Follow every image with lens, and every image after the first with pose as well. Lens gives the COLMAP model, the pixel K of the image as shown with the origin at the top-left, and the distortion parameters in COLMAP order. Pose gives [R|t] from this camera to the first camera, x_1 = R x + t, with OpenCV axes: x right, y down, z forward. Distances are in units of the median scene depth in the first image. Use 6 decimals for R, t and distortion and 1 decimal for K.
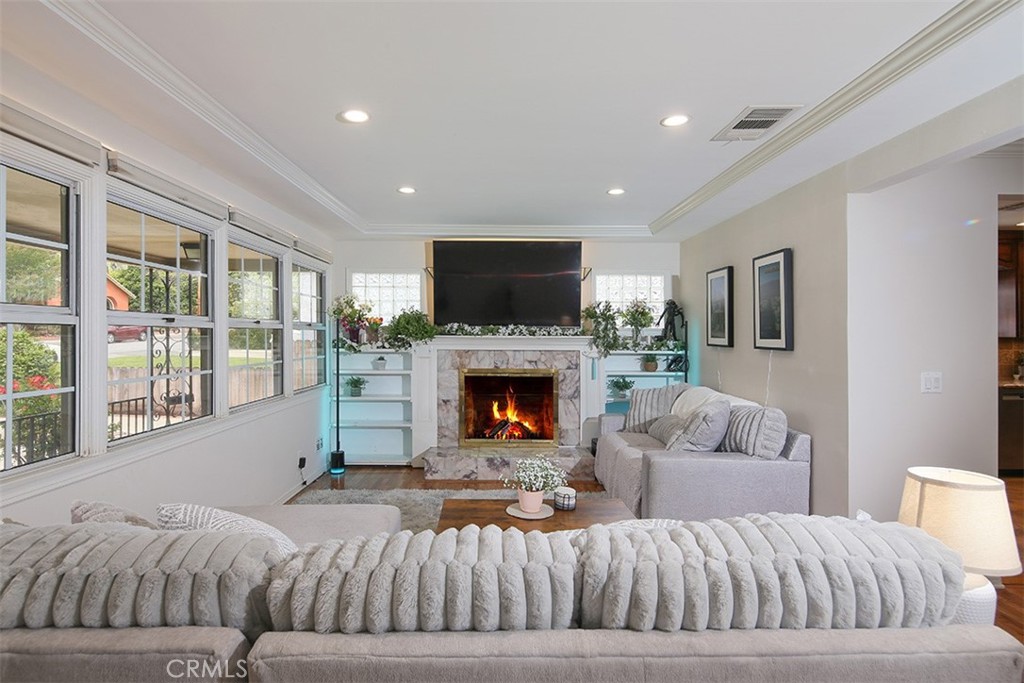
lens RADIAL K [[496.4, 0, 505.7], [0, 496.4, 335.8], [0, 0, 1]] dist [0.011012, -0.000688]
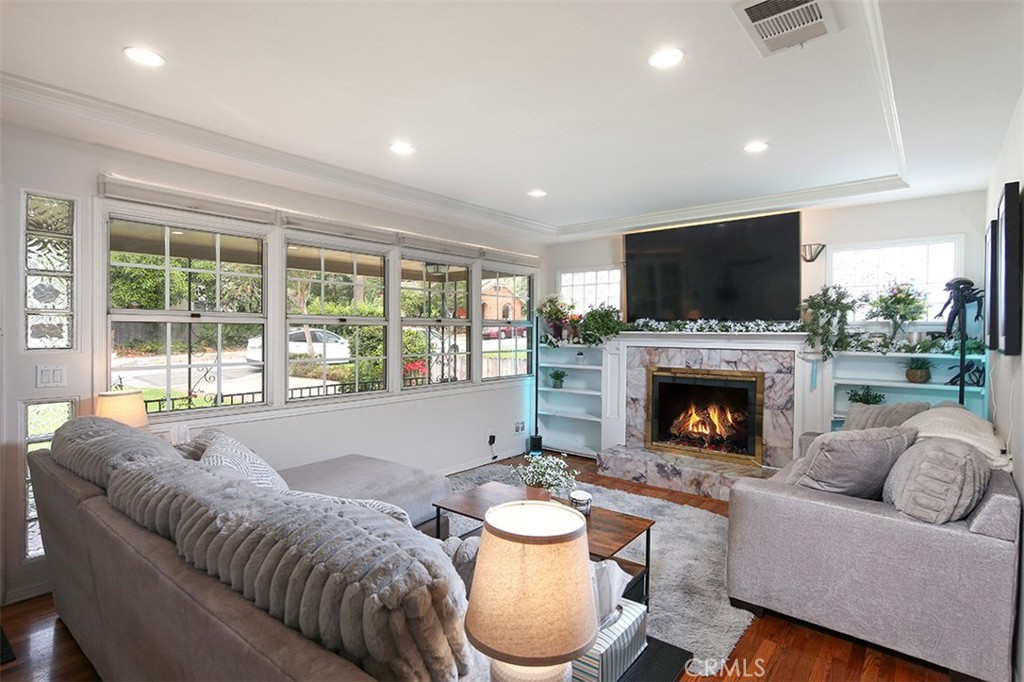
lens RADIAL K [[496.4, 0, 504.2], [0, 496.4, 339.4], [0, 0, 1]] dist [0.011012, -0.000688]
pose [[0.777920, 0.009009, -0.628298, 0.289800], [-0.001683, 0.999924, 0.012254, 0.003035], [0.628361, -0.008475, 0.777876, 0.088480]]
